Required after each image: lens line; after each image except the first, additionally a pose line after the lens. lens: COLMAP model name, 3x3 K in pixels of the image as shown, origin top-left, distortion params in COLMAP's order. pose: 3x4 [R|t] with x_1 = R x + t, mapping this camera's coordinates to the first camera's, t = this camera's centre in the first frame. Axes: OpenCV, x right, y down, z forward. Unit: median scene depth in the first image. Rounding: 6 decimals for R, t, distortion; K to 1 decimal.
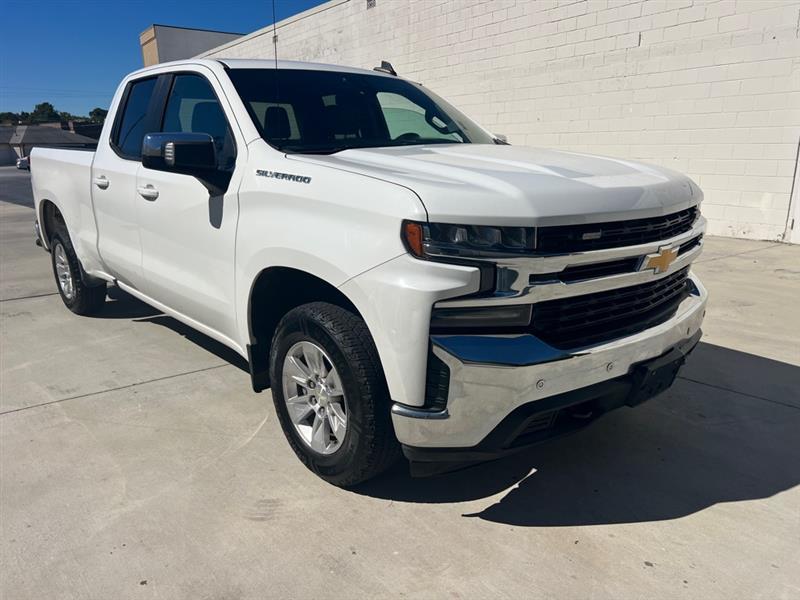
lens RADIAL K [[600.4, 0, 401.8], [0, 600.4, 302.1], [0, 0, 1]] dist [0.052187, -0.055511]
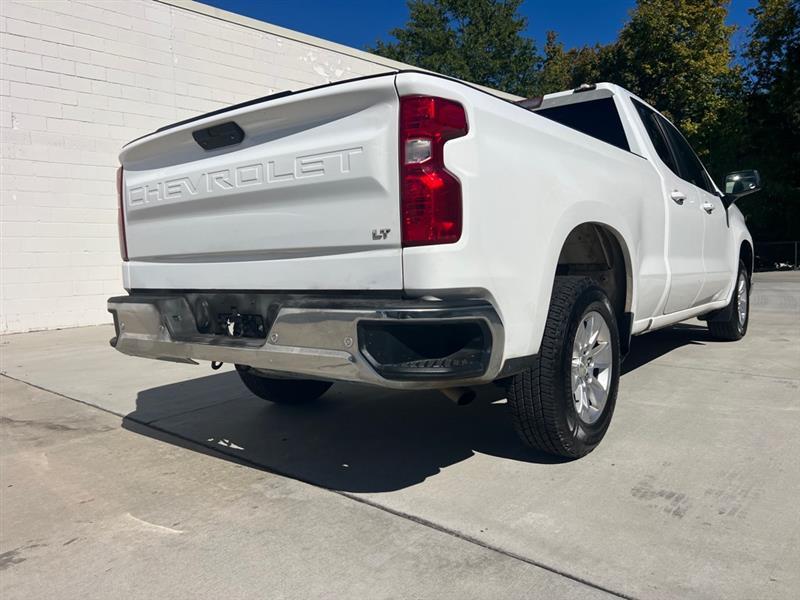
lens RADIAL K [[600.4, 0, 395.7], [0, 600.4, 294.0], [0, 0, 1]] dist [0.052187, -0.055511]
pose [[-0.173856, -0.034994, 0.984149, -2.076802], [0.282796, 0.955501, 0.083932, -0.400279], [-0.943292, 0.292905, -0.156223, 2.484685]]
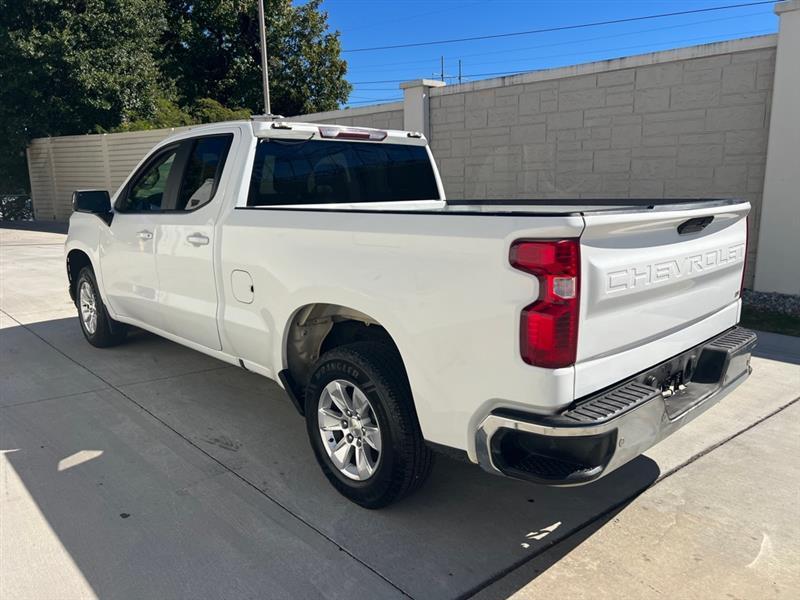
lens RADIAL K [[600.4, 0, 408.9], [0, 600.4, 292.5], [0, 0, 1]] dist [0.052187, -0.055511]
pose [[-0.999235, 0.023545, -0.031241, -0.639541], [0.007971, 0.904392, 0.426629, -0.950326], [0.038299, 0.426053, -0.903887, 3.456680]]
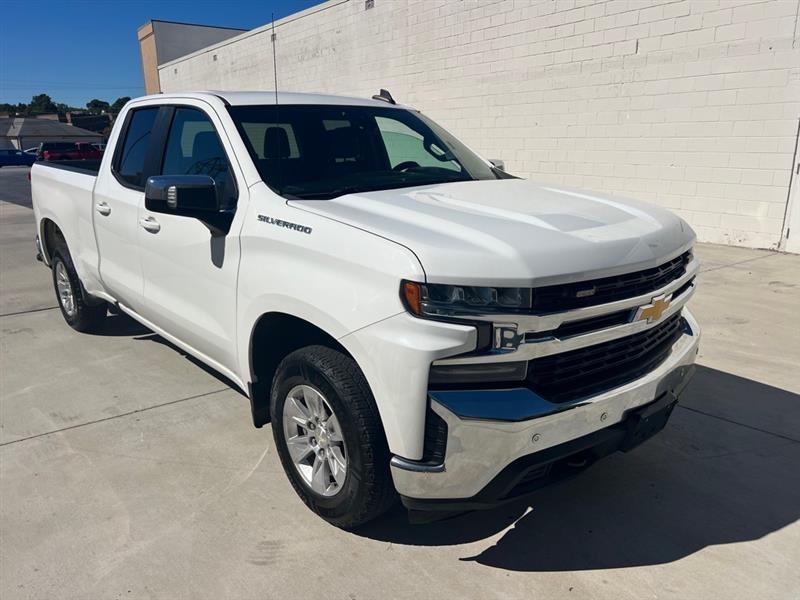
lens RADIAL K [[600.4, 0, 402.1], [0, 600.4, 297.1], [0, 0, 1]] dist [0.052187, -0.055511]
pose [[0.999995, -0.000127, 0.003061, -0.000404], [0.000111, 0.999985, 0.005503, -0.086844], [-0.003061, -0.005502, 0.999980, -0.019575]]
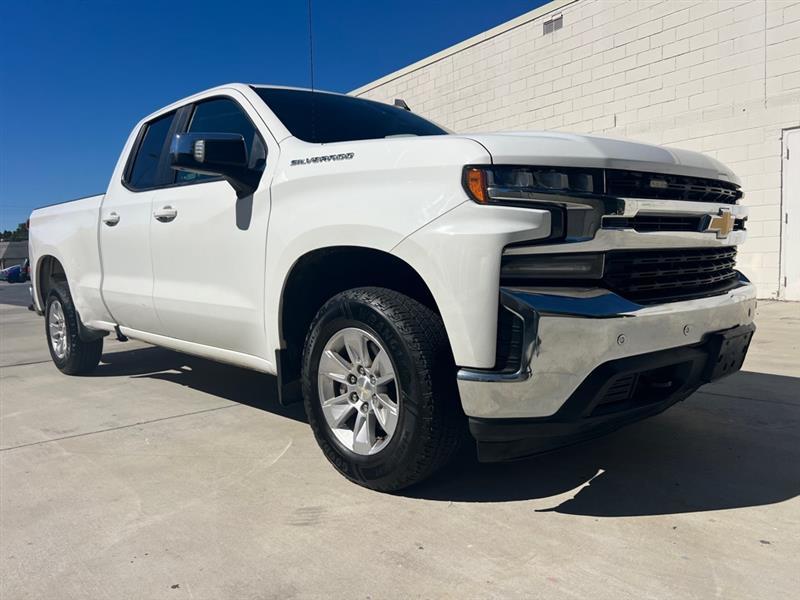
lens RADIAL K [[600.4, 0, 400.9], [0, 600.4, 297.8], [0, 0, 1]] dist [0.052187, -0.055511]
pose [[0.999043, -0.026853, 0.034537, -0.104991], [0.032609, 0.983363, -0.178700, 0.180184], [-0.029163, 0.179655, 0.983297, 0.080915]]
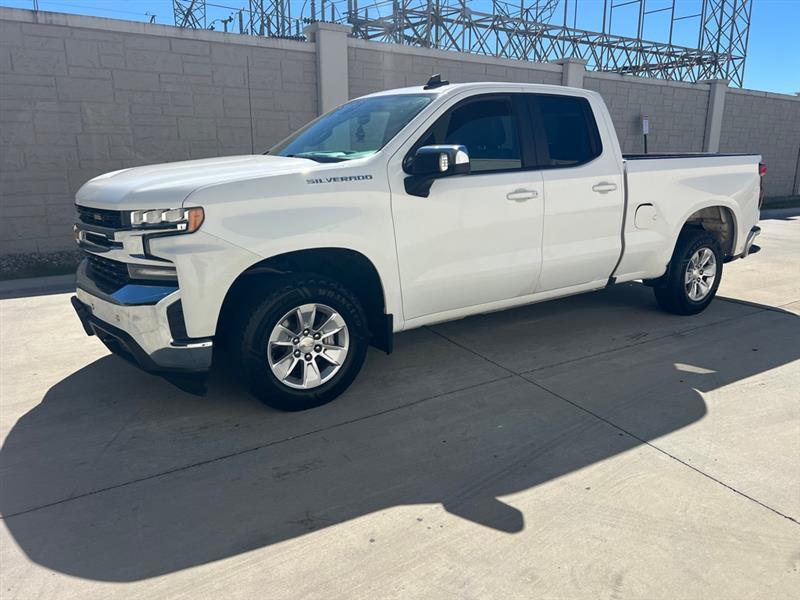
lens RADIAL K [[600.4, 0, 402.6], [0, 600.4, 290.1], [0, 0, 1]] dist [0.052187, -0.055511]
pose [[-0.132289, 0.229688, -0.964232, 1.621391], [-0.250937, 0.933331, 0.256755, -0.475730], [0.958921, 0.275927, -0.065832, 1.715369]]
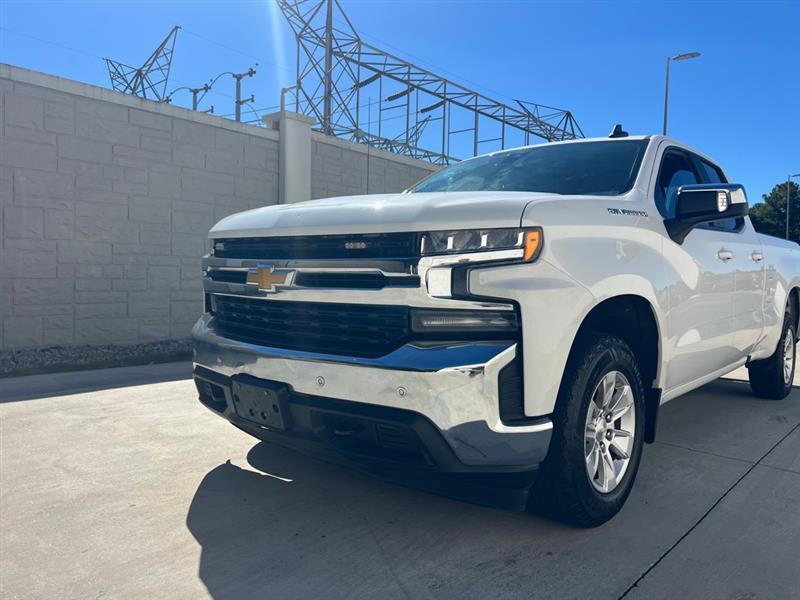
lens RADIAL K [[600.4, 0, 402.7], [0, 600.4, 294.3], [0, 0, 1]] dist [0.052187, -0.055511]
pose [[0.119561, 0.044319, -0.991837, 1.323275], [-0.274000, 0.961678, 0.009942, -0.109575], [0.954269, 0.270575, 0.127122, 0.987882]]
